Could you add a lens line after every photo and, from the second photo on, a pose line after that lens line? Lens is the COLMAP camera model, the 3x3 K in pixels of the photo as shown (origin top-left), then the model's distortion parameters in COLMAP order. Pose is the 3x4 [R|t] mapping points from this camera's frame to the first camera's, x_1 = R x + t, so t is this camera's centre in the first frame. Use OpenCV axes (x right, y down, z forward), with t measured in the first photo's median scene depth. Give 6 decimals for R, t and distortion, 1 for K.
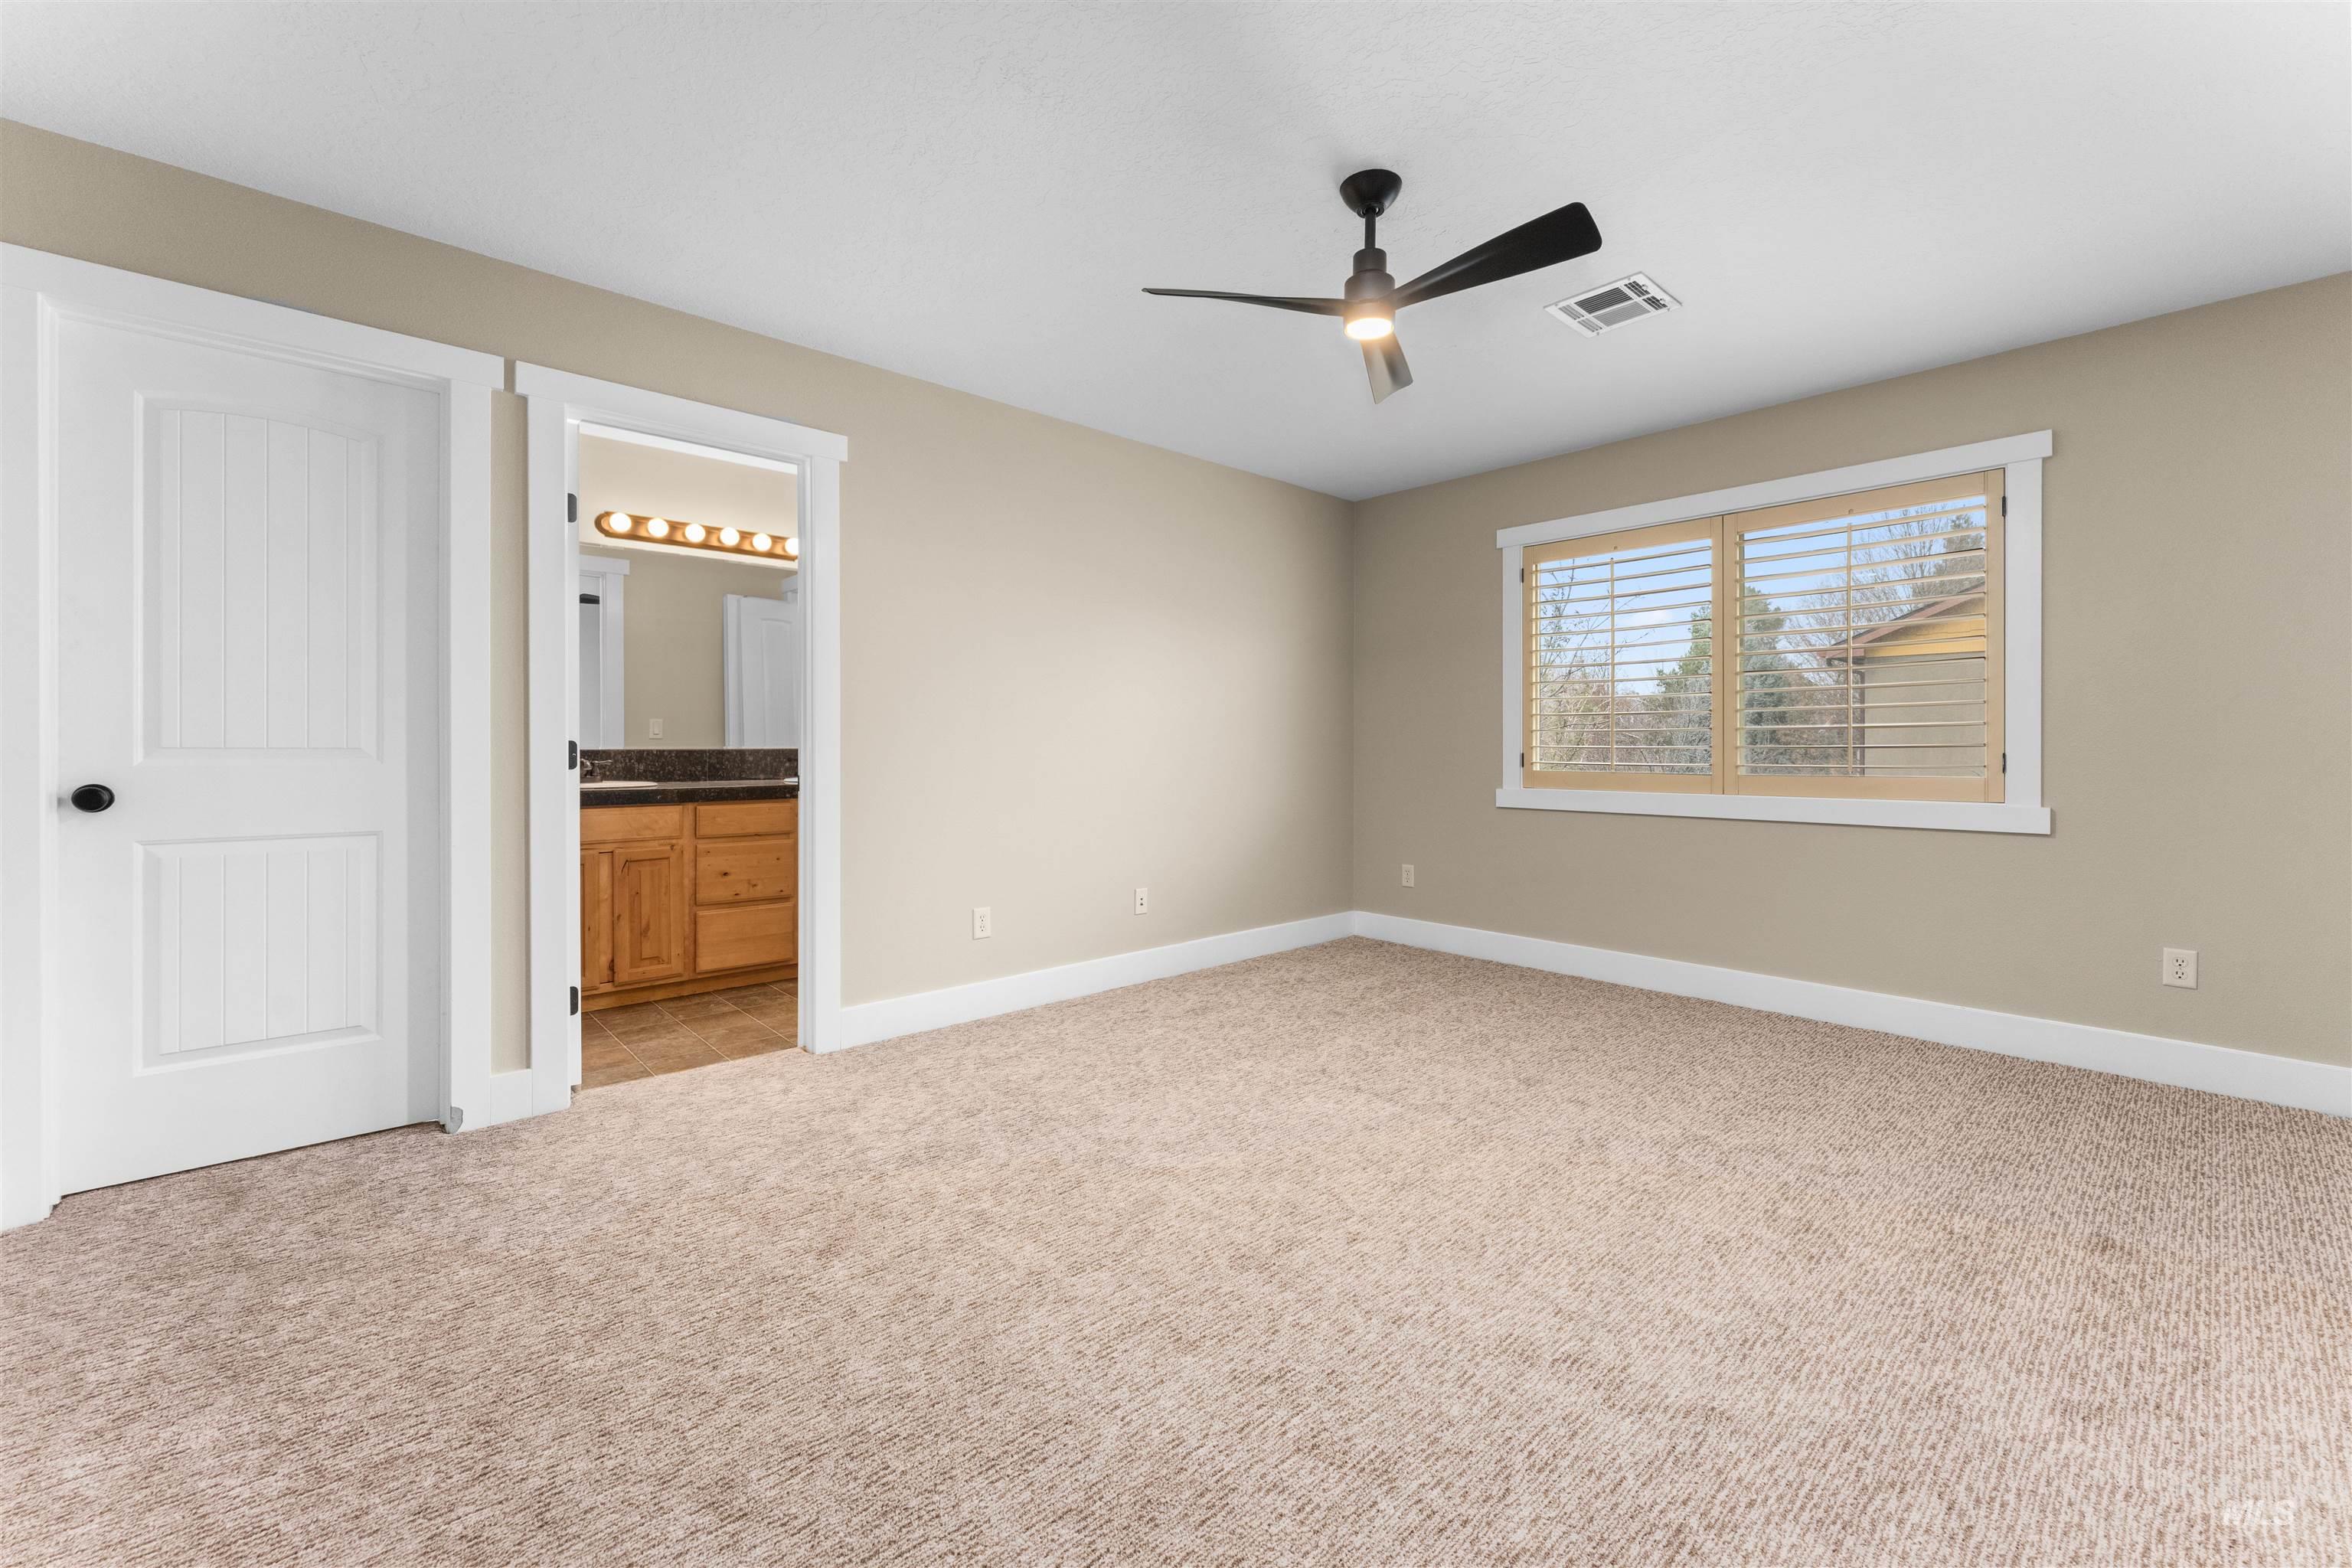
lens RADIAL K [[947.3, 0, 1200.3], [0, 947.3, 743.8], [0, 0, 1]] dist [0.001414, -0.000019]
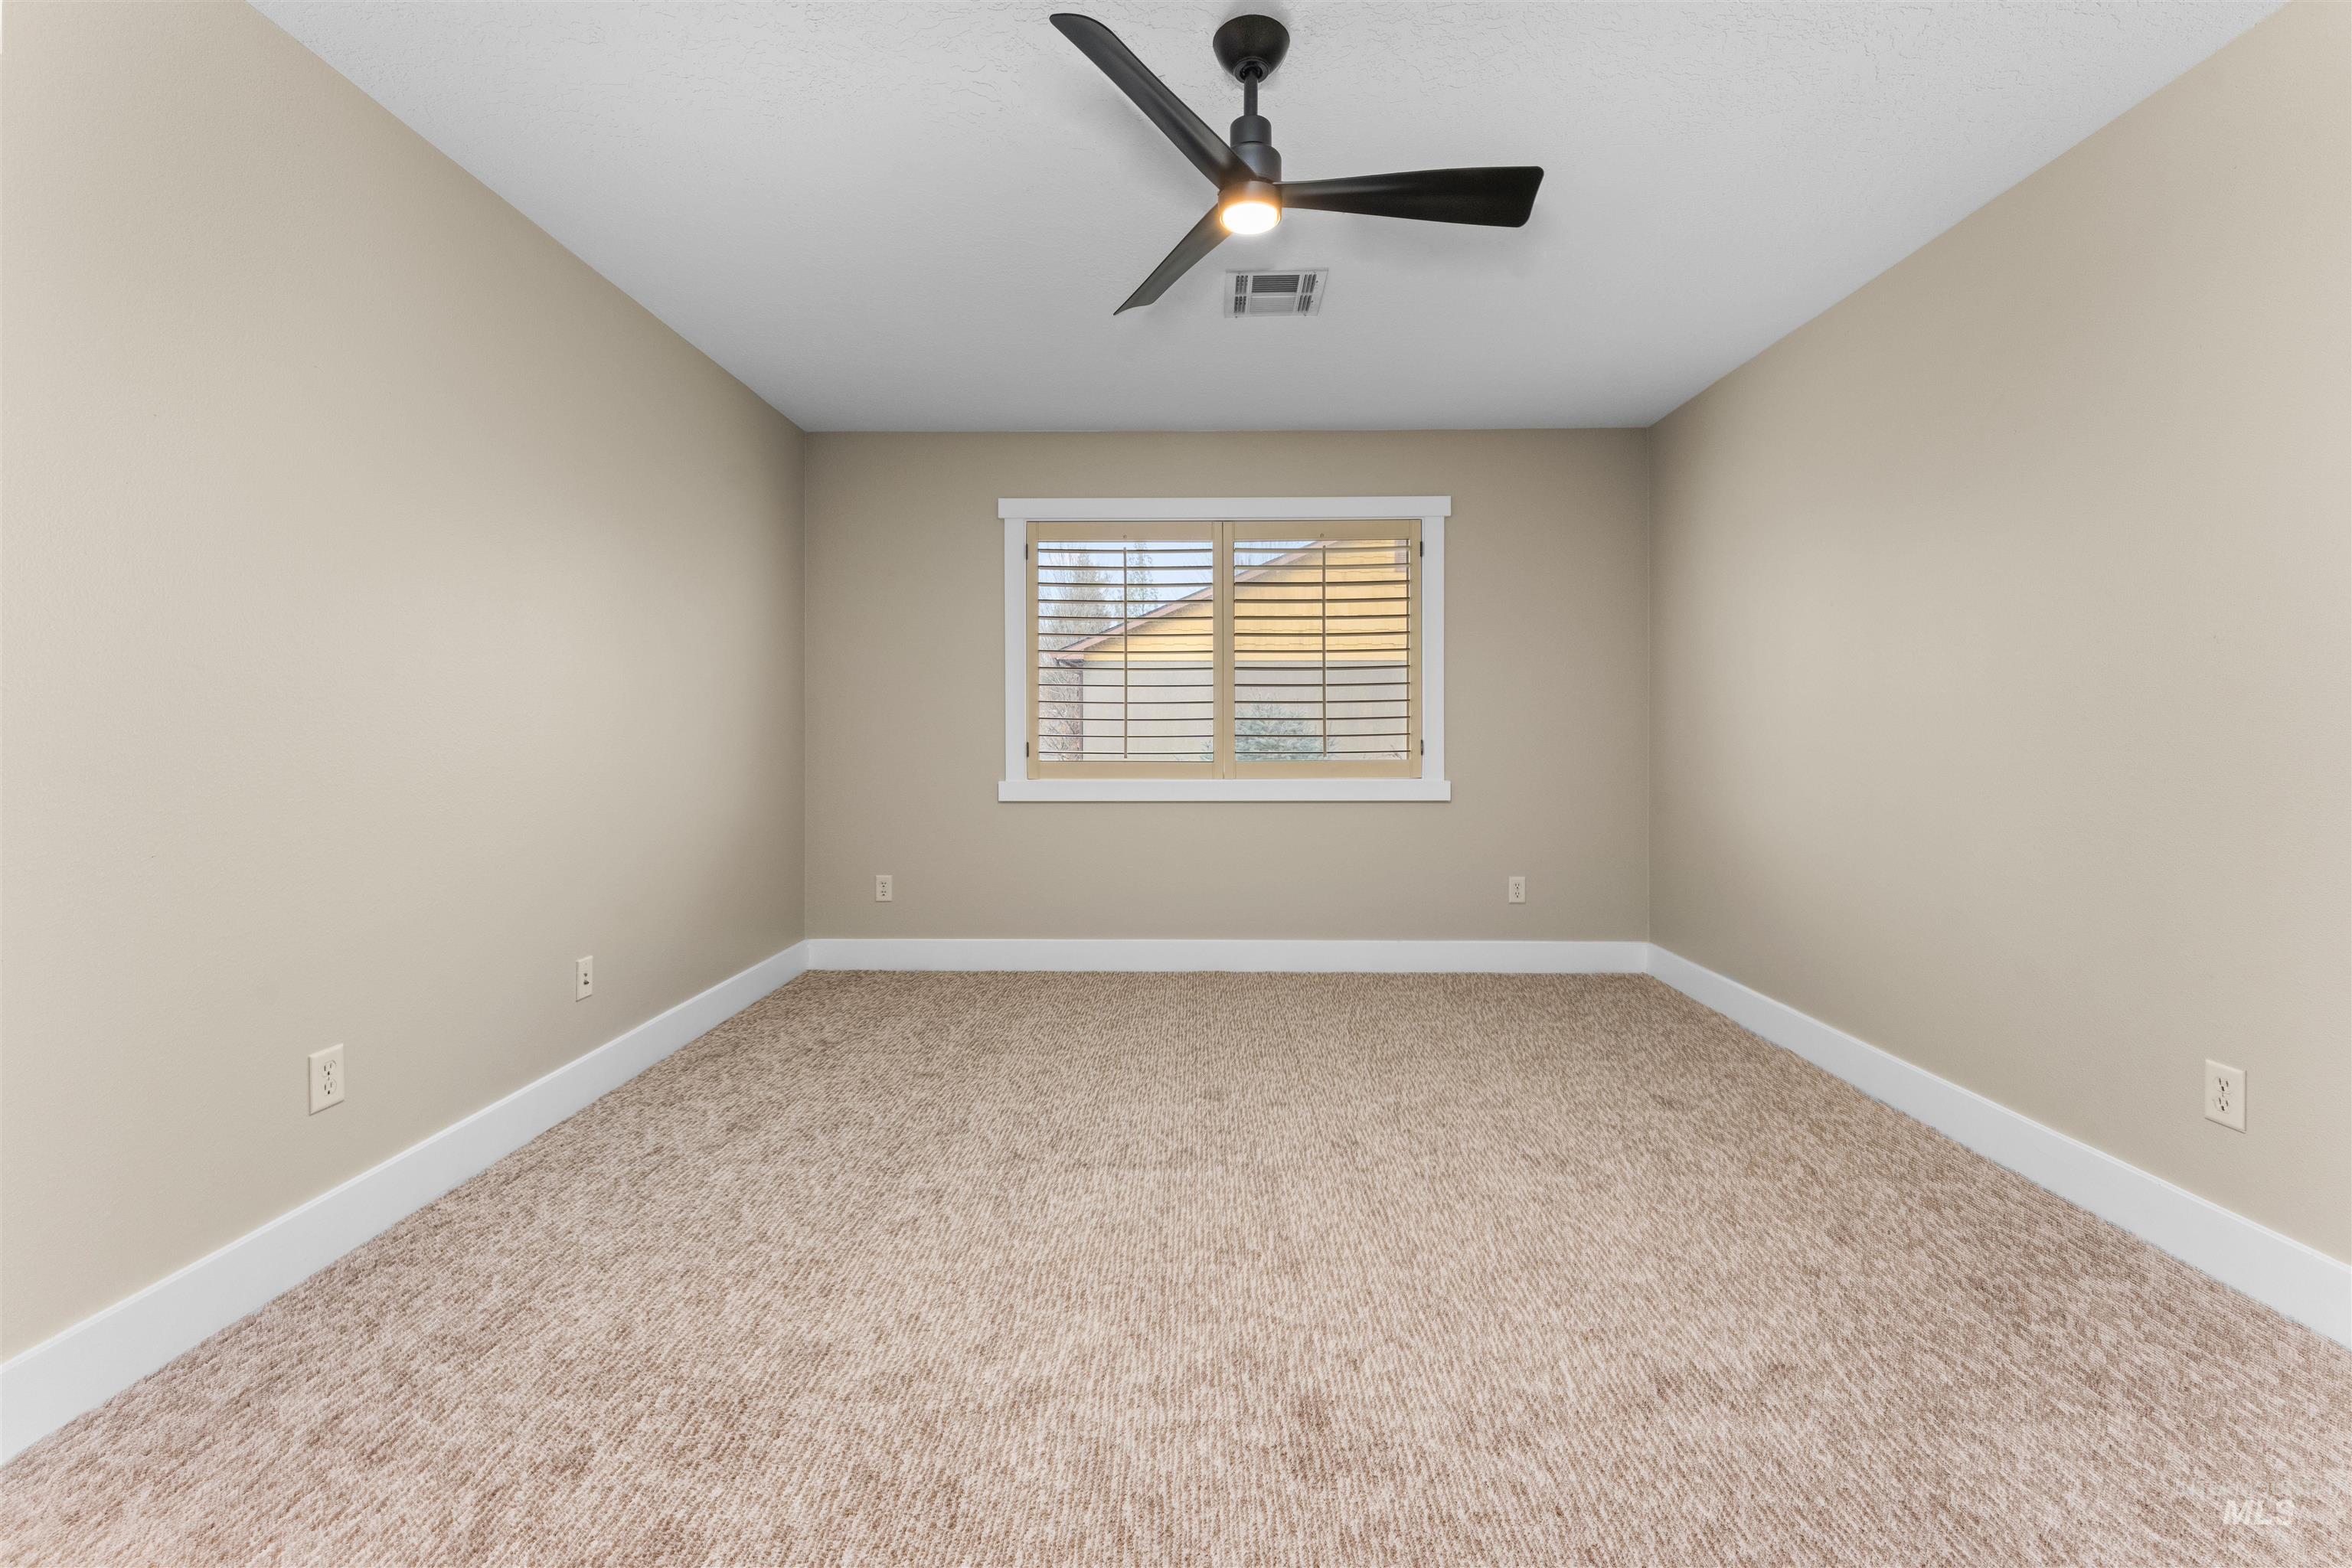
lens RADIAL K [[946.0, 0, 1183.2], [0, 946.0, 730.0], [0, 0, 1]] dist [0.001759, -0.000418]
pose [[0.697014, 0.002322, 0.717054, -0.354319], [-0.000972, 0.999997, -0.002293, -0.000536], [-0.717057, 0.000901, 0.697014, 0.389506]]
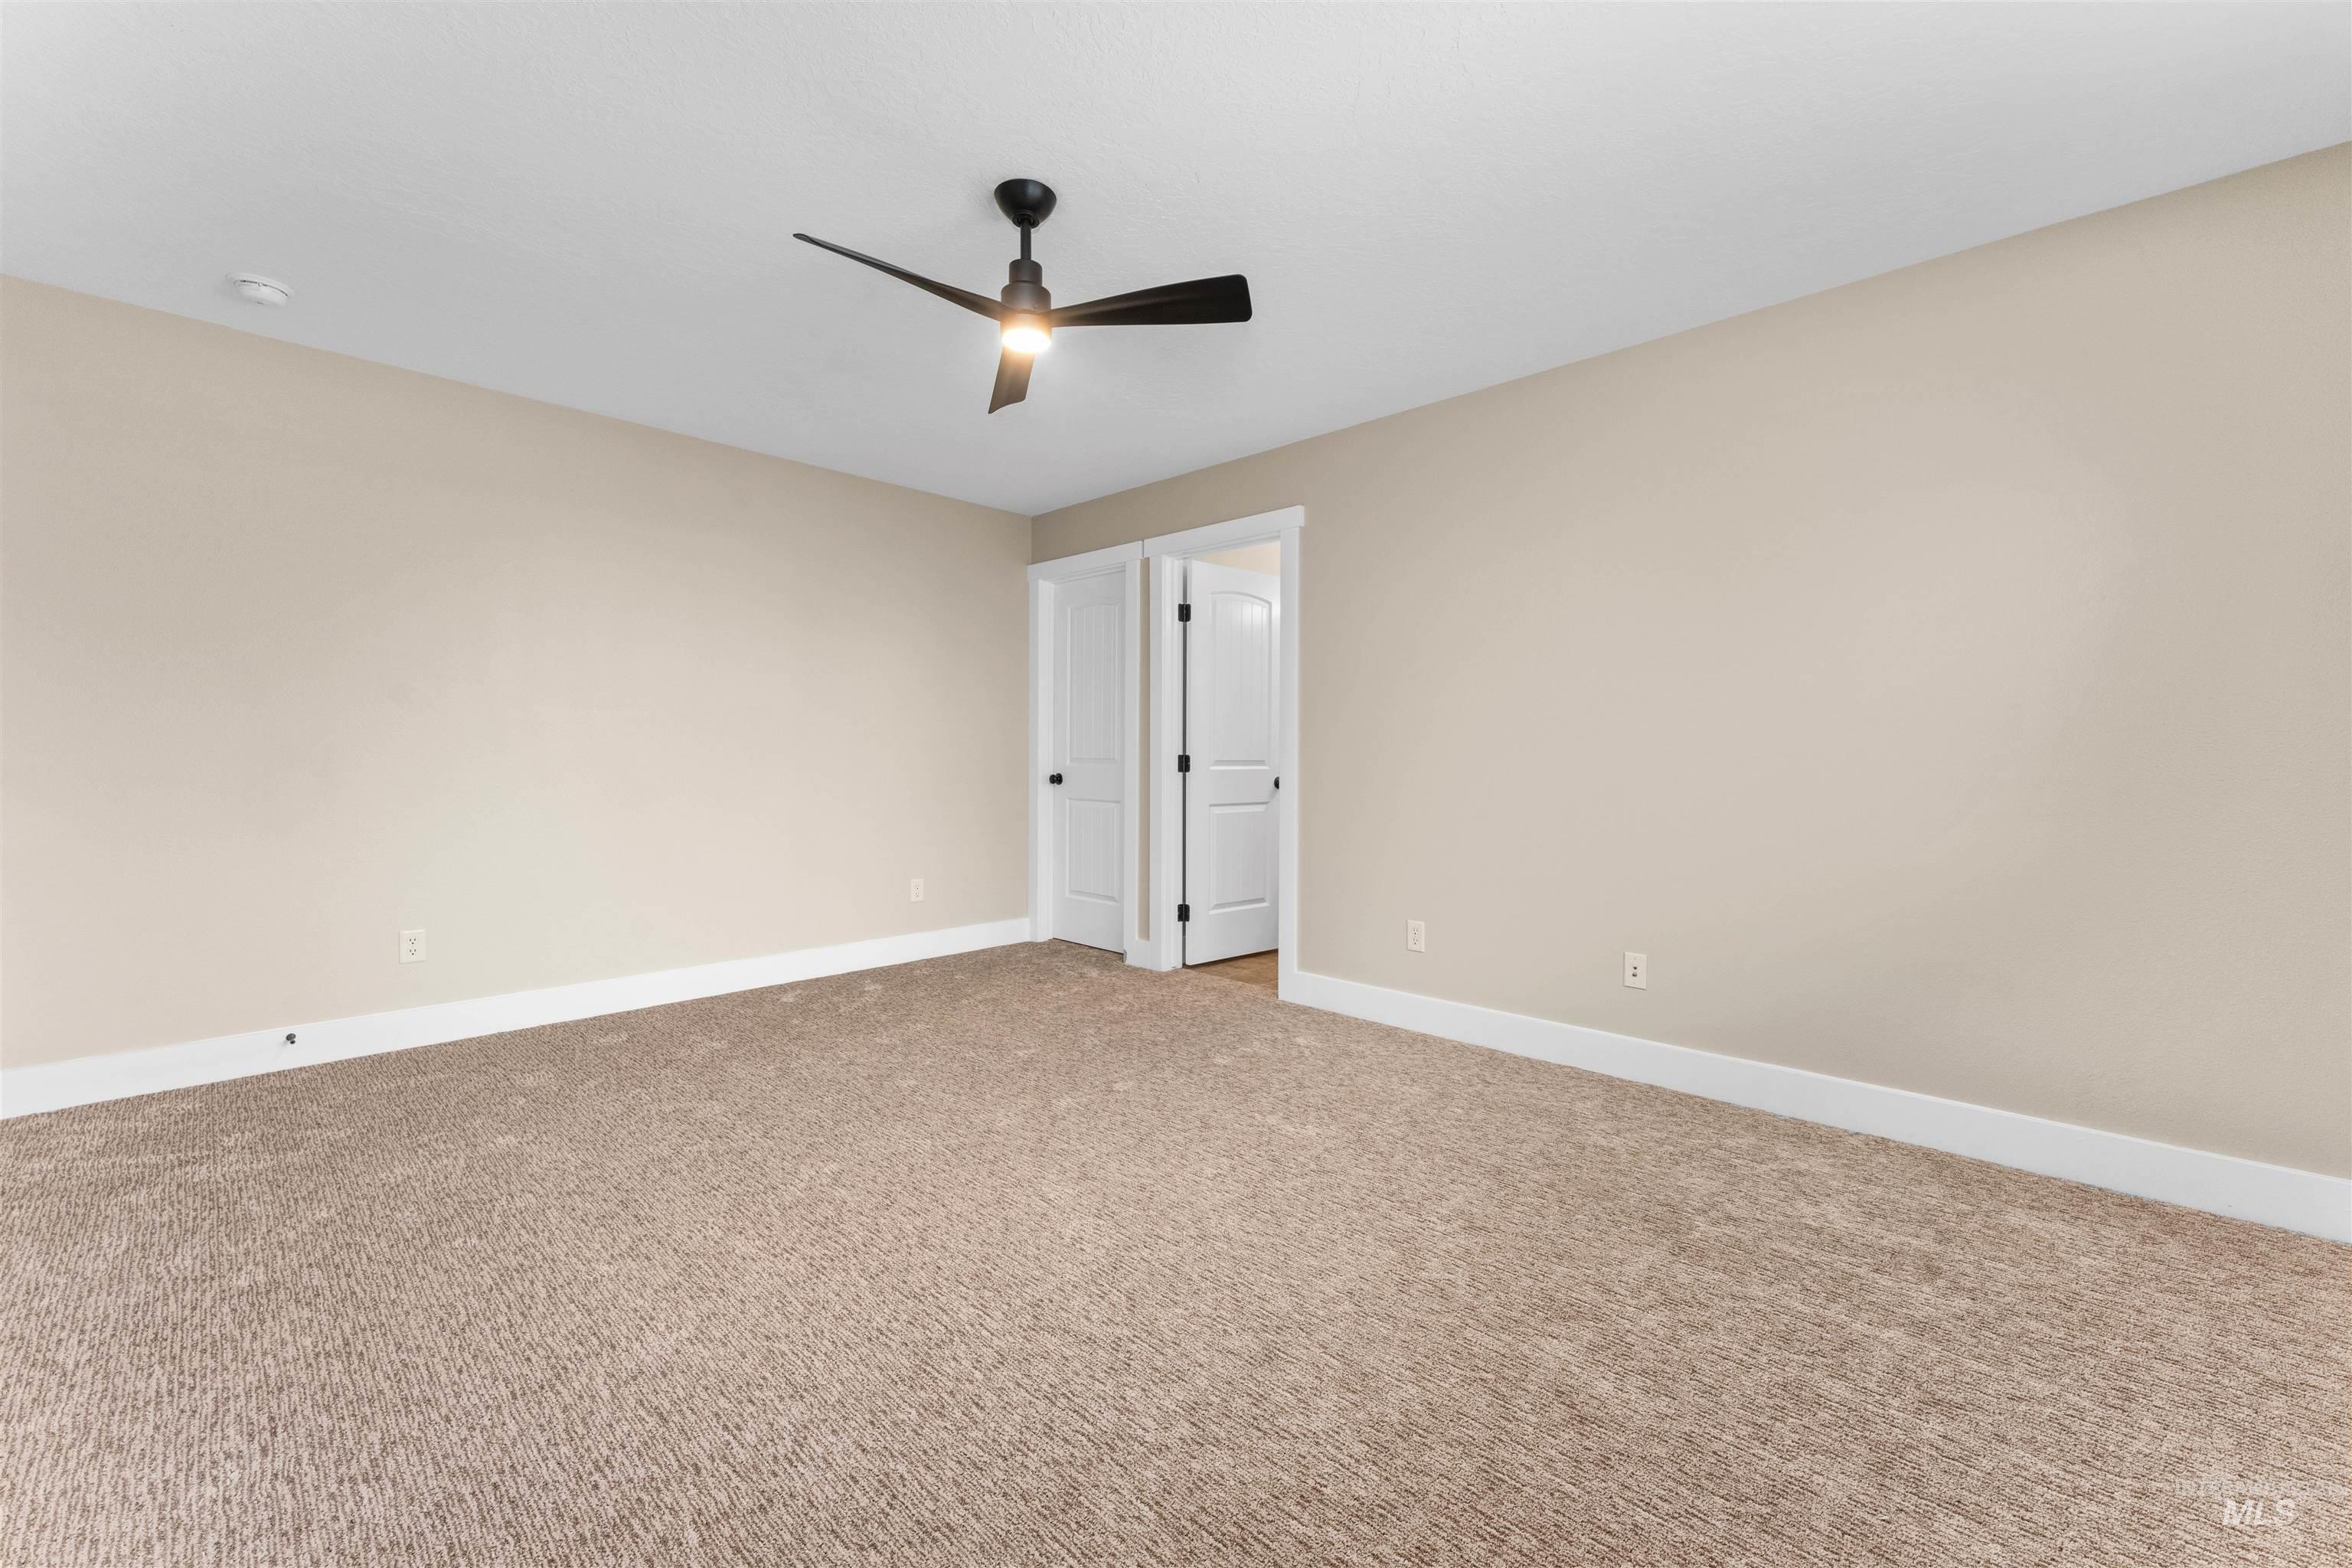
lens RADIAL K [[946.1, 0, 1176.4], [0, 946.1, 775.0], [0, 0, 1]] dist [0.000161, -0.000150]
pose [[0.046860, 0.015887, -0.998775, 0.965181], [-0.003882, 0.999869, 0.015722, 0.005946], [0.998894, 0.003140, 0.046915, 0.900621]]
